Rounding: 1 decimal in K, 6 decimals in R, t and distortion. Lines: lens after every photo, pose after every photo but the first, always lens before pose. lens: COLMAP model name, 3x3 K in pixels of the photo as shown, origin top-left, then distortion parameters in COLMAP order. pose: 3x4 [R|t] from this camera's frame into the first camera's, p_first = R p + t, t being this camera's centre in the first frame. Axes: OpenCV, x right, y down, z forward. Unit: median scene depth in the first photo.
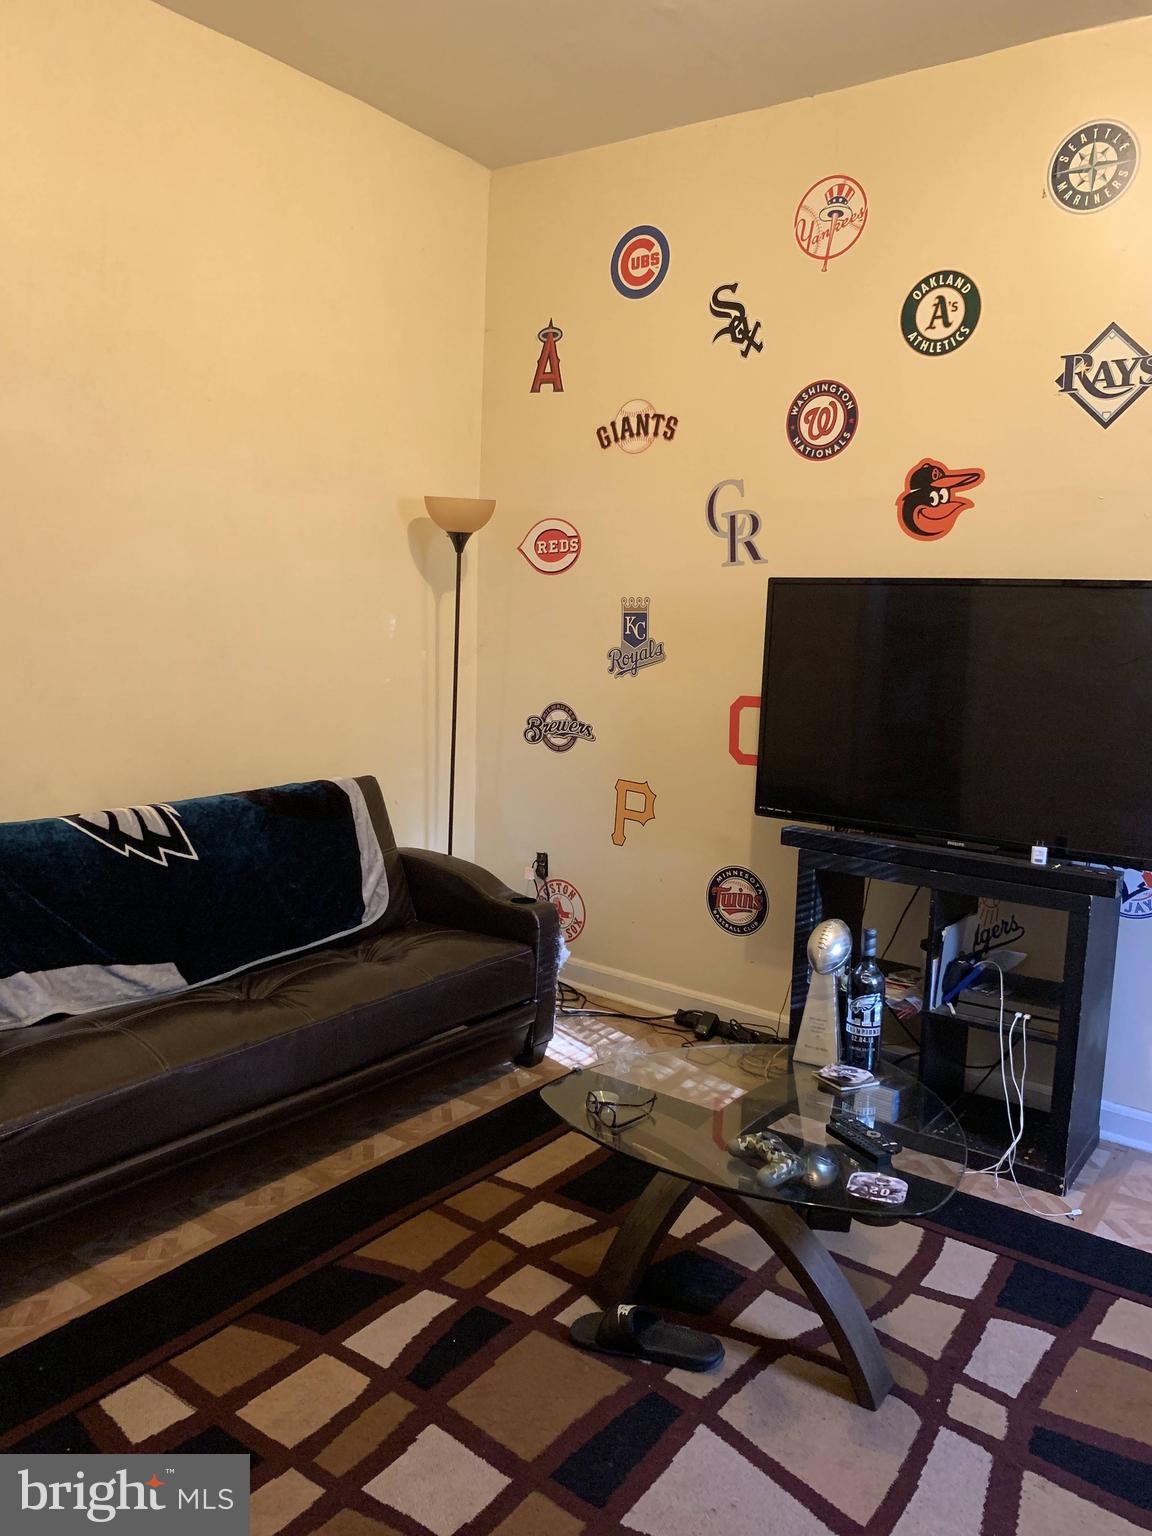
lens RADIAL K [[1196.0, 0, 577.0], [0, 1196.0, 769.0], [0, 0, 1]] dist [-0.002596, 0.001195]
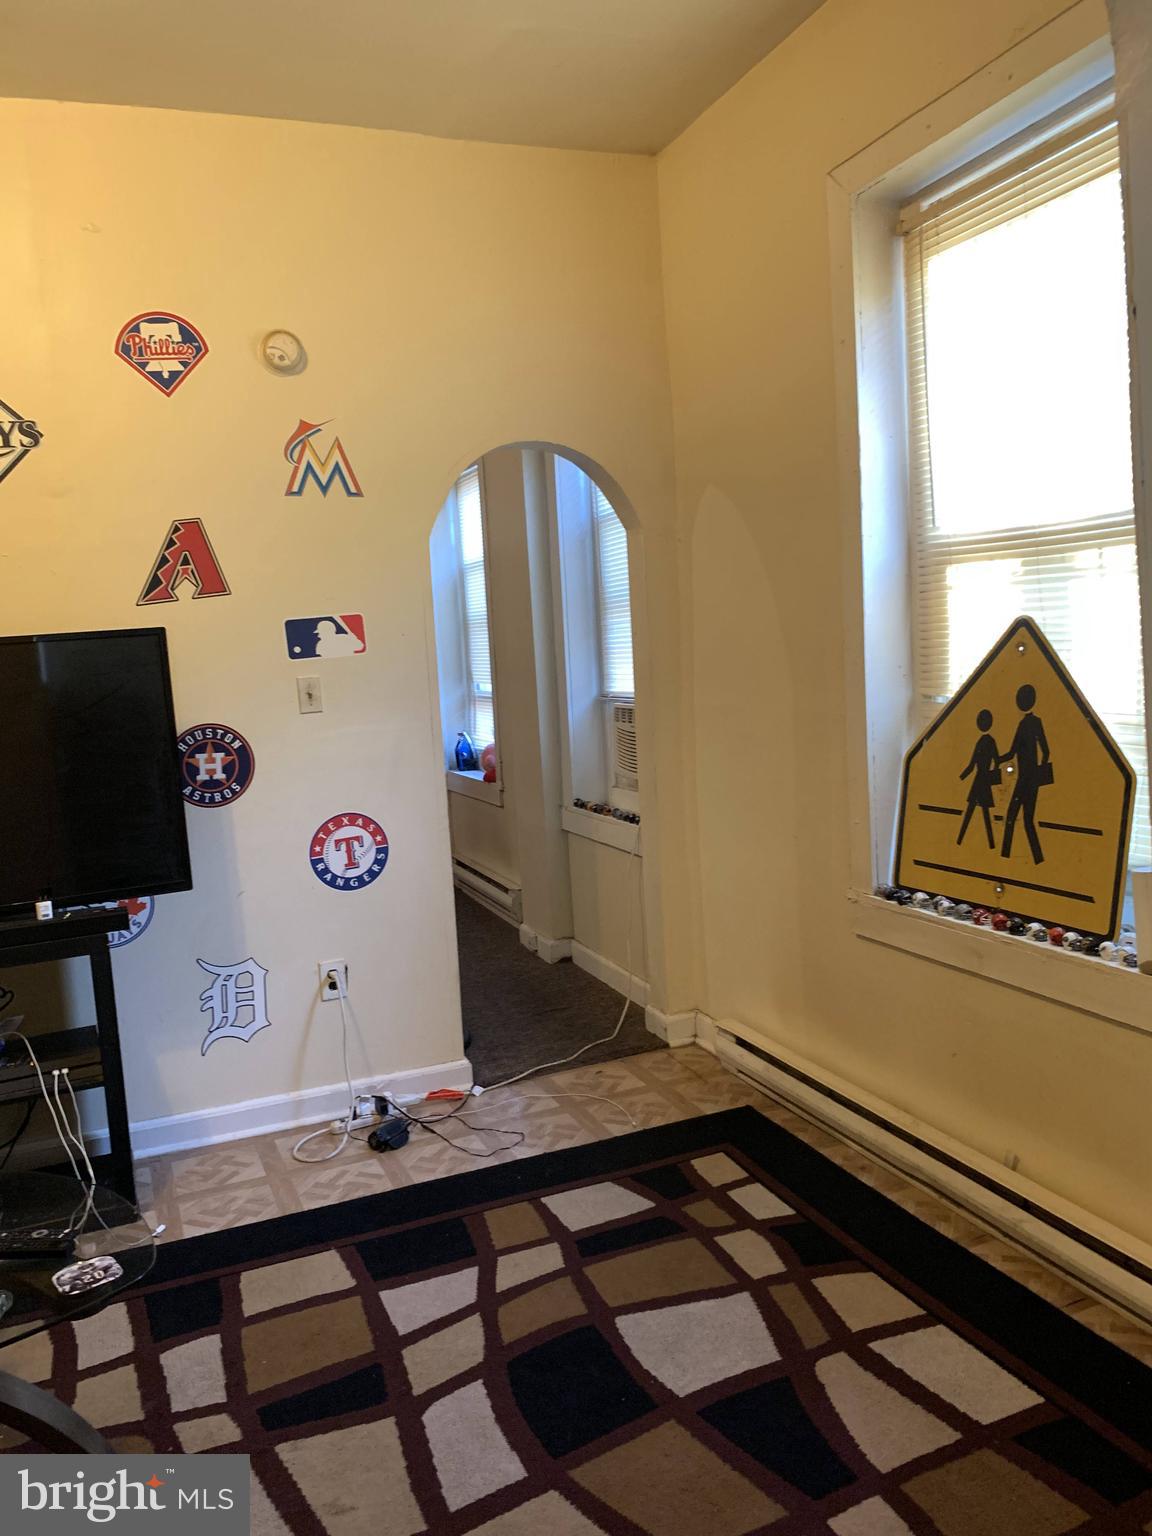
lens RADIAL K [[1196.0, 0, 580.8], [0, 1196.0, 764.5], [0, 0, 1]] dist [-0.002596, 0.001195]
pose [[0.512009, -0.164669, 0.843049, -0.227569], [0.198182, 0.977620, 0.070593, -0.031641], [-0.835806, 0.130933, 0.533184, 0.082030]]
